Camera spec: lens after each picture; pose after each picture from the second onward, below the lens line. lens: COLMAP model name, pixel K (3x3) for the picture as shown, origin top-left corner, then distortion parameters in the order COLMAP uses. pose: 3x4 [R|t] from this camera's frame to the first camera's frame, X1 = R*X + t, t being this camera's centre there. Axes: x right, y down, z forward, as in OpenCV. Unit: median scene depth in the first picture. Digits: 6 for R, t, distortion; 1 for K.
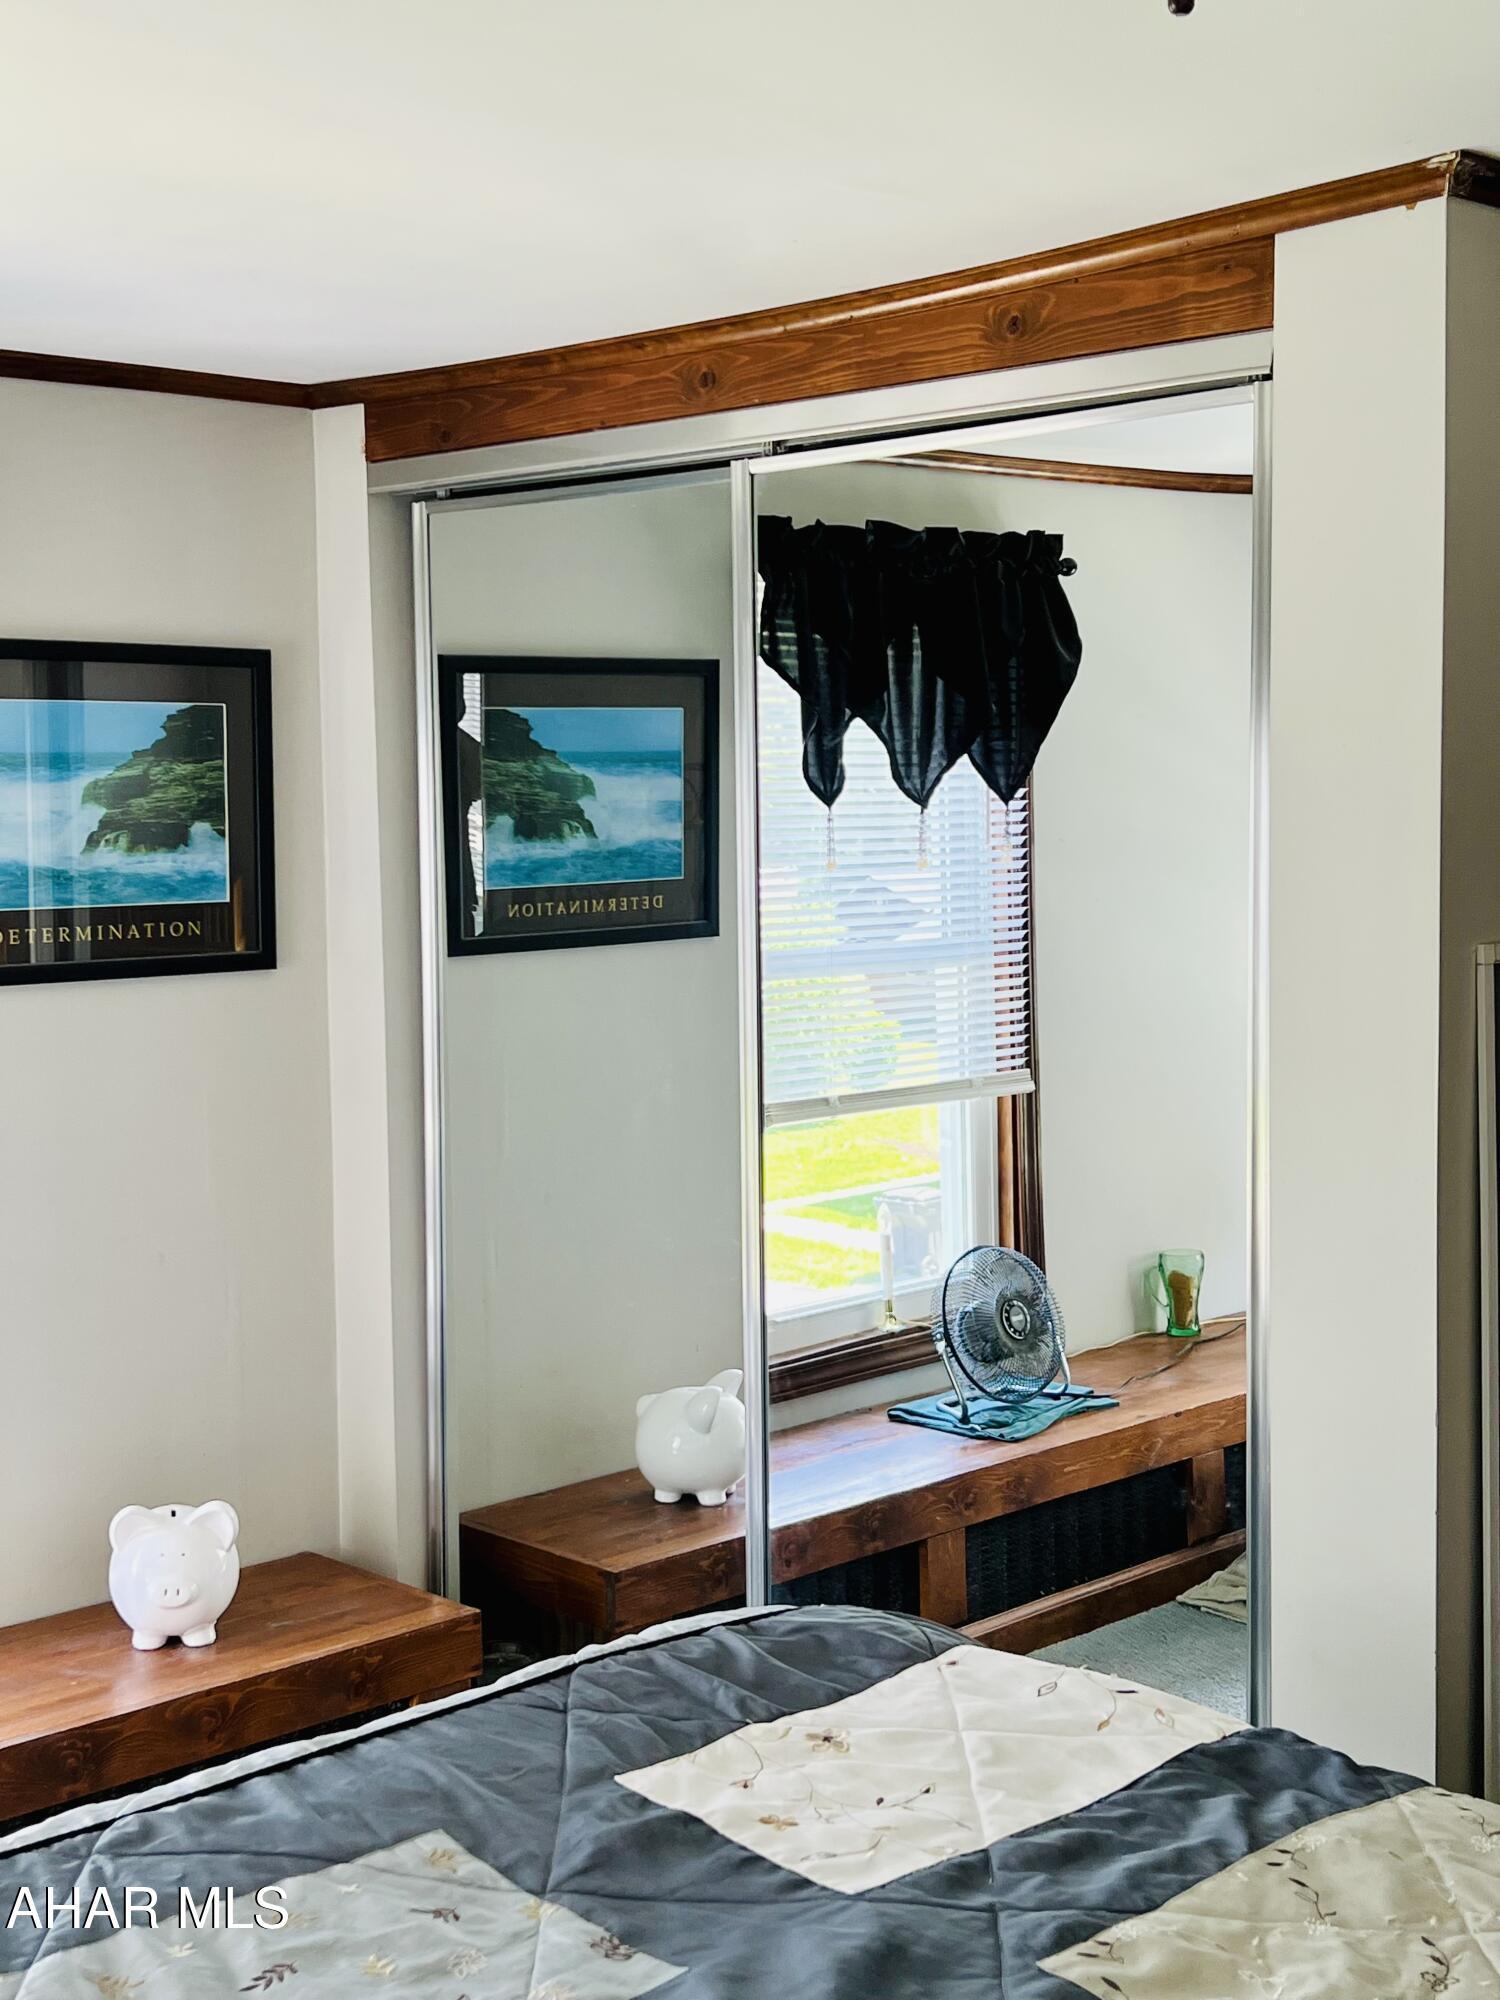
lens RADIAL K [[2602.9, 0, 748.1], [0, 2602.9, 1062.7], [0, 0, 1]] dist [0.154401, -0.104302]
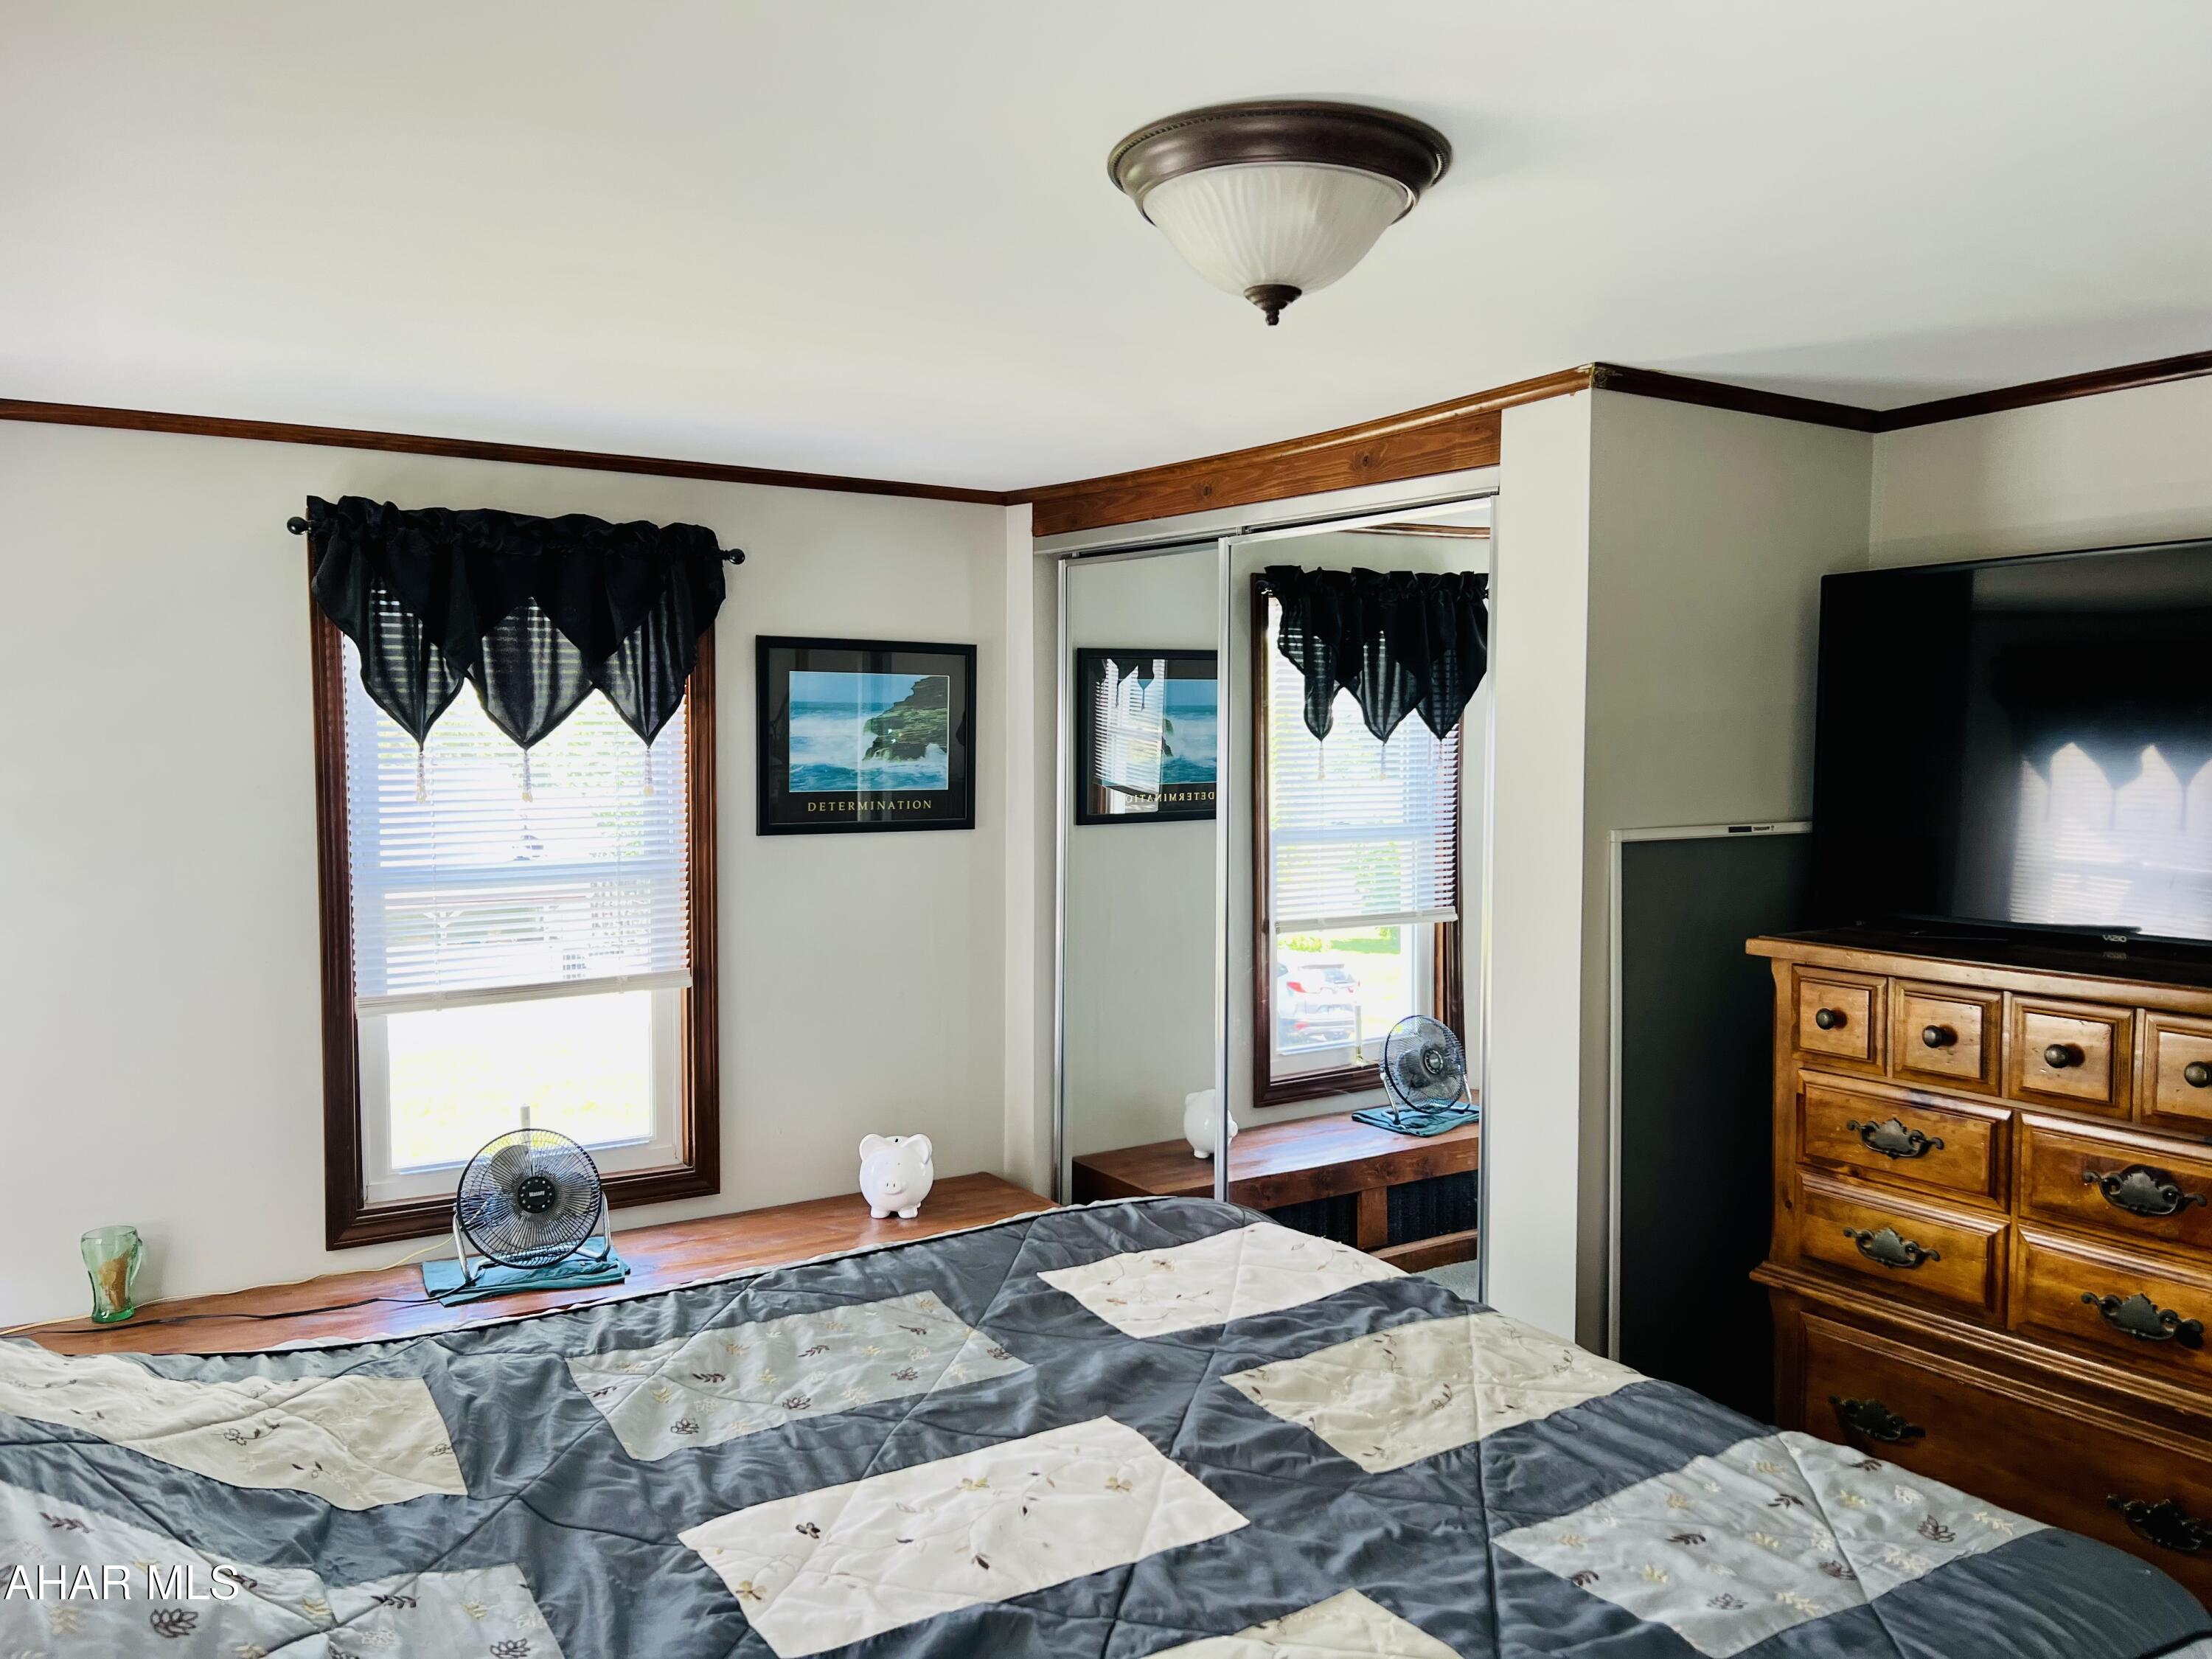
lens RADIAL K [[1667.4, 0, 1110.0], [0, 1667.4, 862.7], [0, 0, 1]] dist [0.181955, -0.000529]
pose [[0.986317, 0.031652, -0.161794, 0.094406], [-0.035431, 0.999161, -0.020526, 0.006115], [0.161008, 0.025978, 0.986611, -0.075663]]
